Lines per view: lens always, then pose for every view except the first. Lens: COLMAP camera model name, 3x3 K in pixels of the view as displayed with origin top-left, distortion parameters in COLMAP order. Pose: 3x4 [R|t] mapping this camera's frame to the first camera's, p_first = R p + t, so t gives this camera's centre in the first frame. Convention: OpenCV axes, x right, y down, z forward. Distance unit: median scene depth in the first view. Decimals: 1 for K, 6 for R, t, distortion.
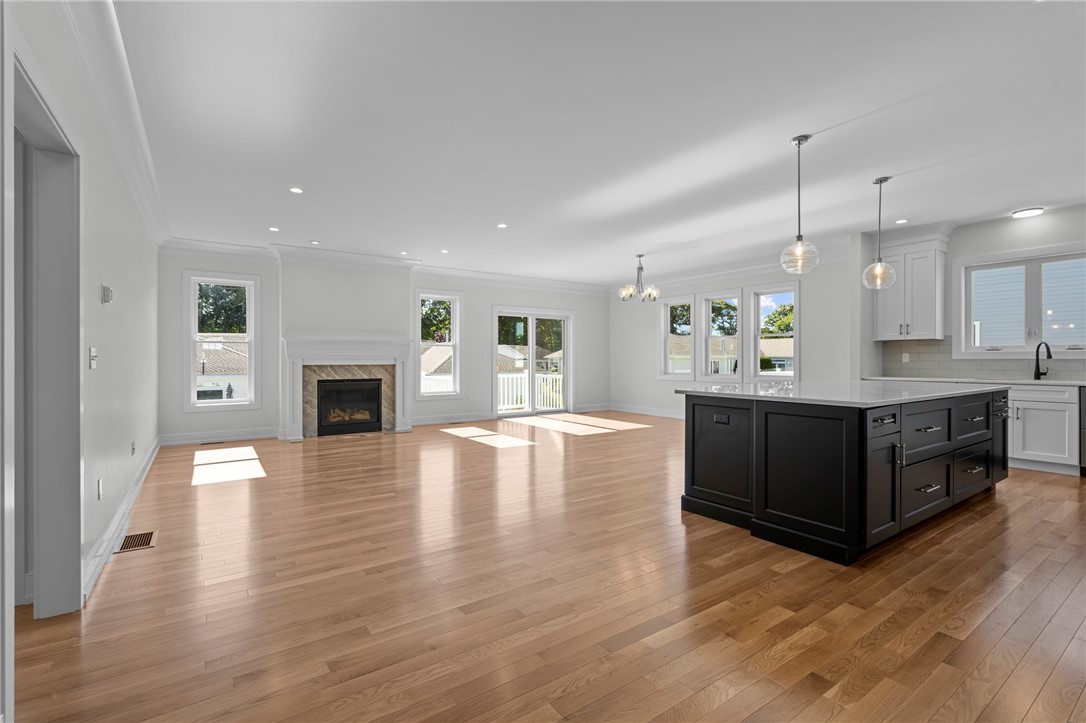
lens RADIAL K [[494.0, 0, 539.7], [0, 494.0, 361.7], [0, 0, 1]] dist [-0.007502, 0.002757]
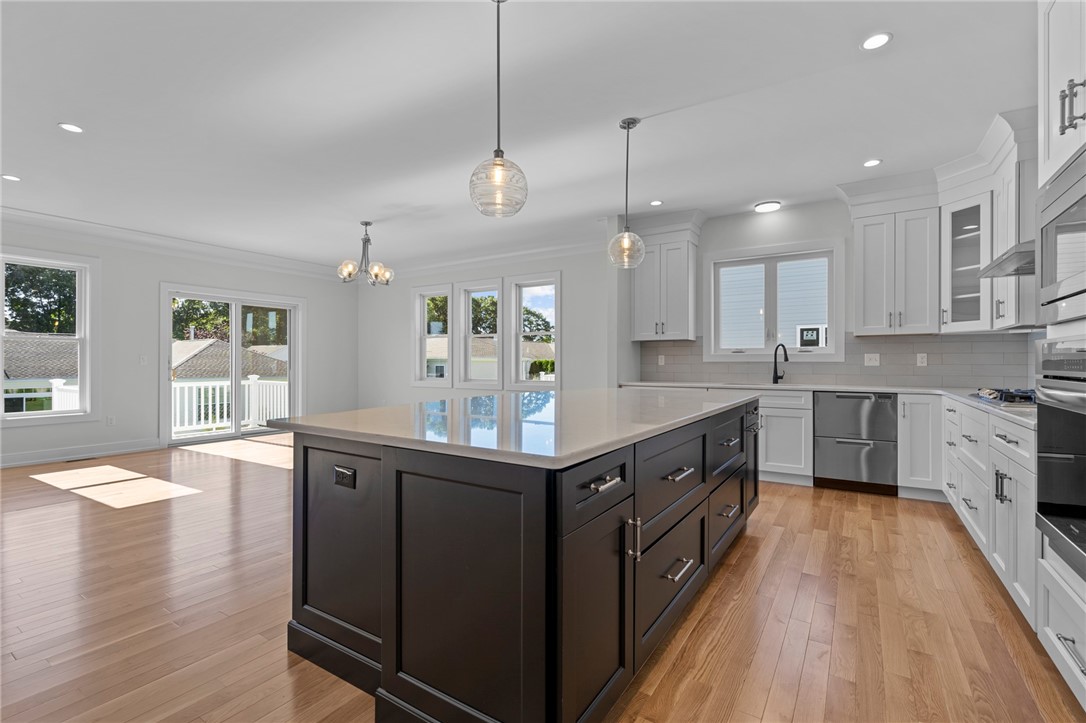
lens RADIAL K [[494.0, 0, 544.8], [0, 494.0, 362.7], [0, 0, 1]] dist [-0.007502, 0.002757]
pose [[0.923741, 0.001800, 0.383013, 0.172003], [-0.000390, 0.999993, -0.003759, -0.000340], [-0.383017, 0.003323, 0.923735, 0.212031]]
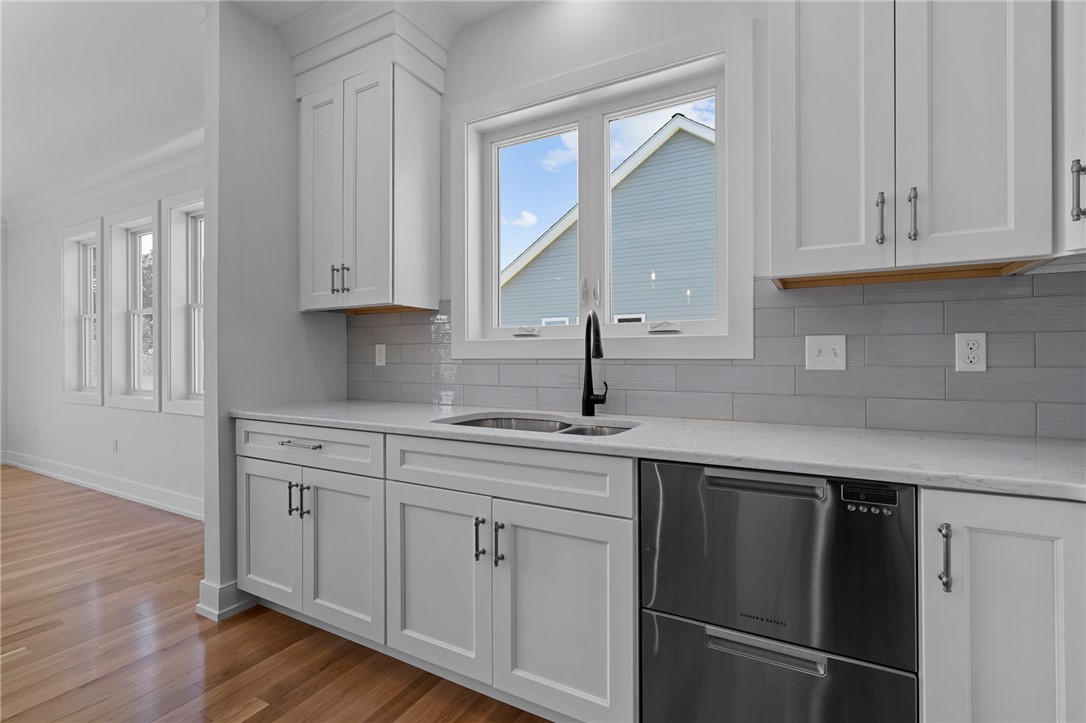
lens RADIAL K [[494.0, 0, 553.3], [0, 494.0, 356.7], [0, 0, 1]] dist [-0.007502, 0.002757]
pose [[0.891029, 0.002157, 0.453941, 0.598285], [0.001037, 0.999976, -0.006787, -0.003611], [-0.453945, 0.006518, 0.891006, 0.496662]]
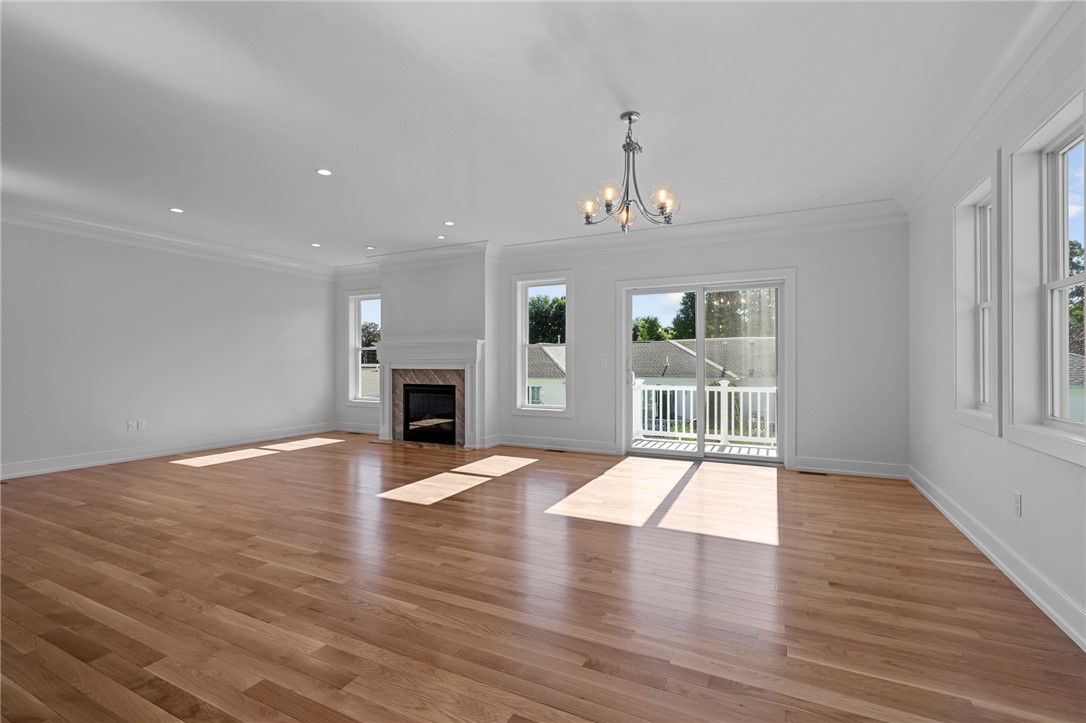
lens RADIAL K [[494.0, 0, 541.2], [0, 494.0, 364.1], [0, 0, 1]] dist [-0.007502, 0.002757]
pose [[0.480958, 0.002343, -0.876740, 0.551137], [-0.005235, 0.999986, -0.000200, -0.004264], [0.876728, 0.004686, 0.480964, 0.755283]]
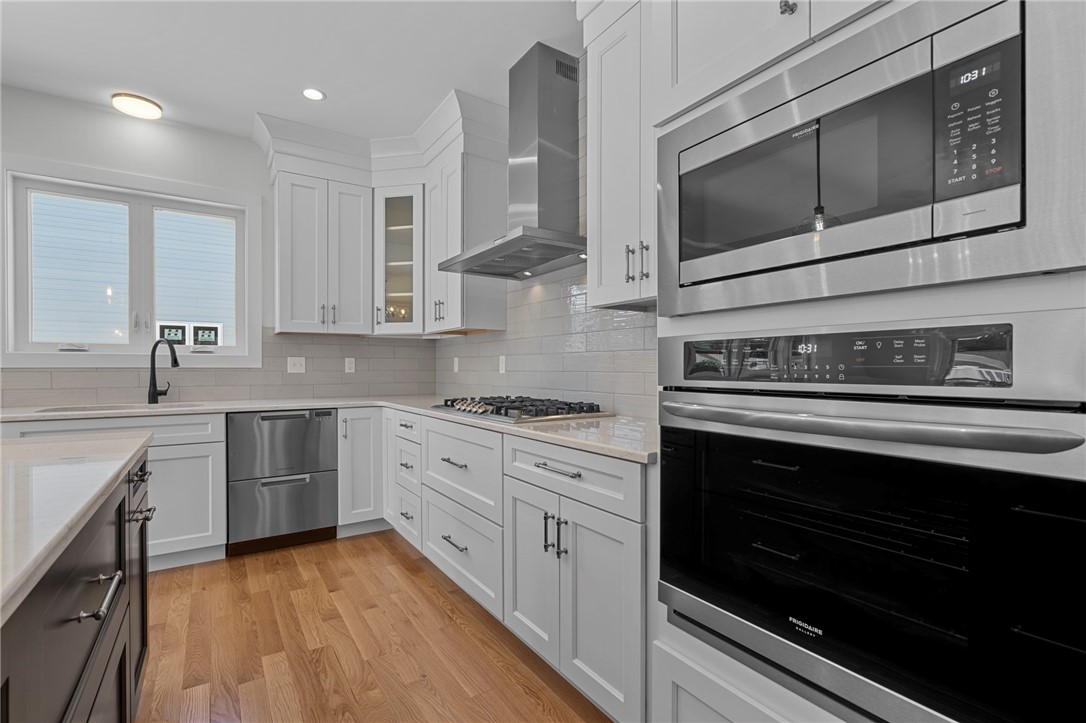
lens RADIAL K [[494.0, 0, 535.3], [0, 494.0, 370.1], [0, 0, 1]] dist [-0.007502, 0.002757]
pose [[0.025745, -0.004259, 0.999659, 0.321880], [0.005433, 0.999977, 0.004120, -0.002181], [-0.999654, 0.005326, 0.025767, 0.388130]]
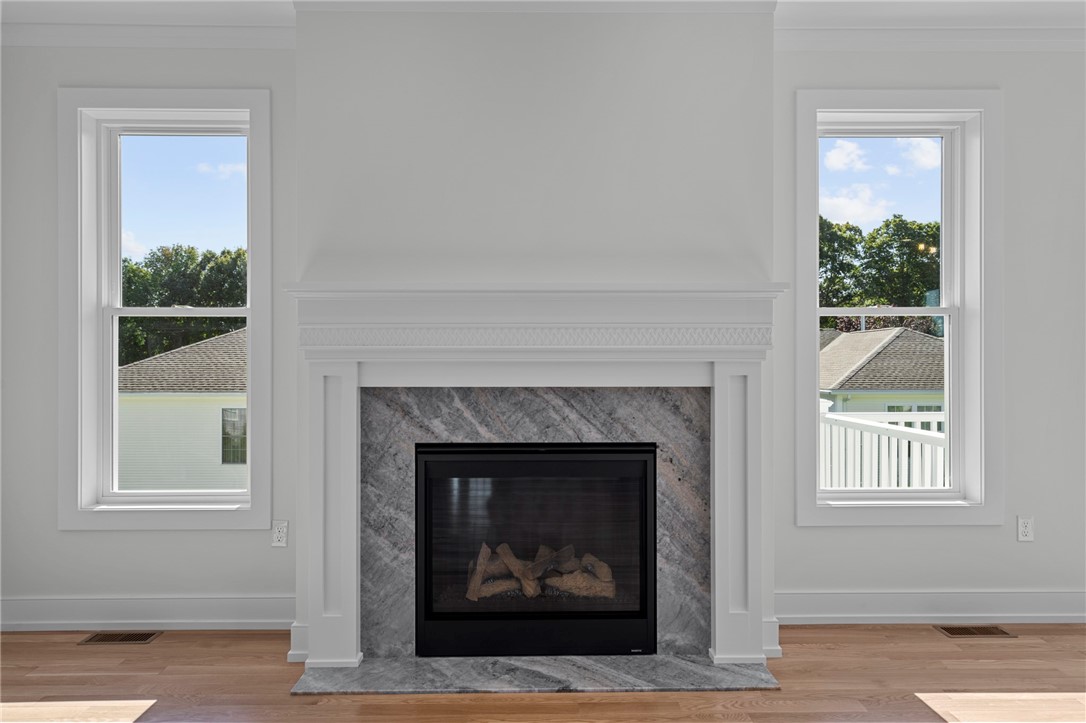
lens RADIAL K [[738.0, 0, 542.1], [0, 738.0, 363.4], [0, 0, 1]] dist [0.003742, 0.001668]
pose [[0.833451, -0.000802, -0.552592, -0.172962], [-0.001430, 0.999992, -0.003609, -0.004719], [0.552591, 0.003798, 0.833444, 0.698954]]
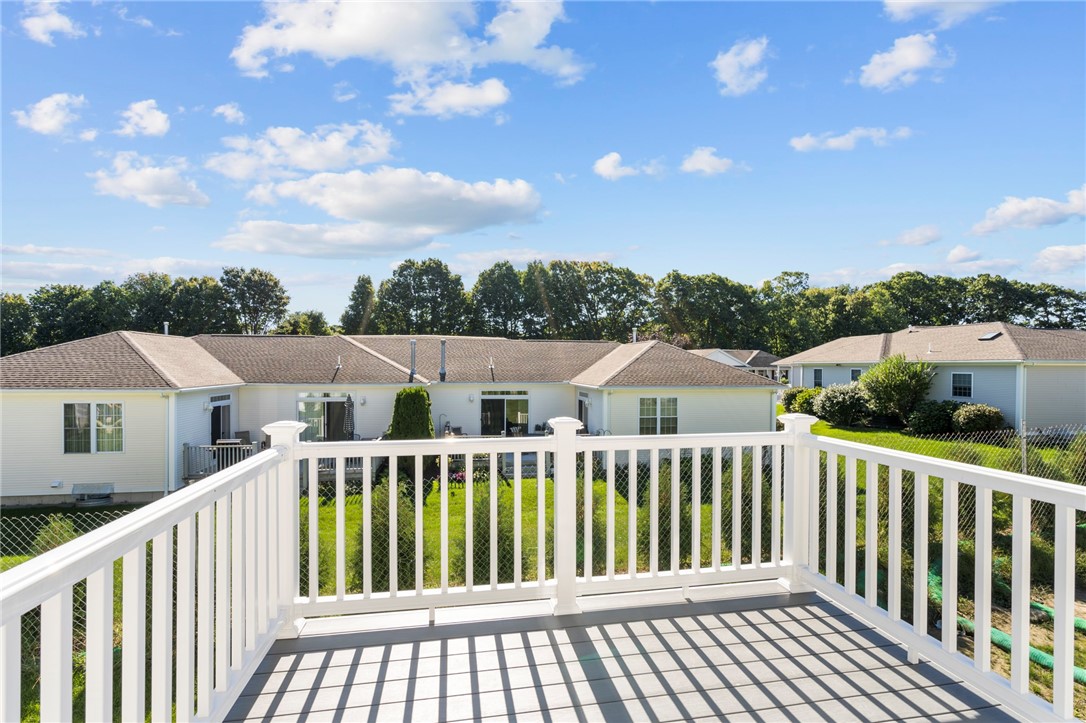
lens RADIAL K [[494.0, 0, 543.6], [0, 494.0, 363.6], [0, 0, 1]] dist [-0.007502, 0.002757]
pose [[0.915345, 0.002785, -0.402661, -0.042052], [-0.006696, 0.999943, -0.008304, -0.007625], [0.402615, 0.010297, 0.915311, 1.261883]]
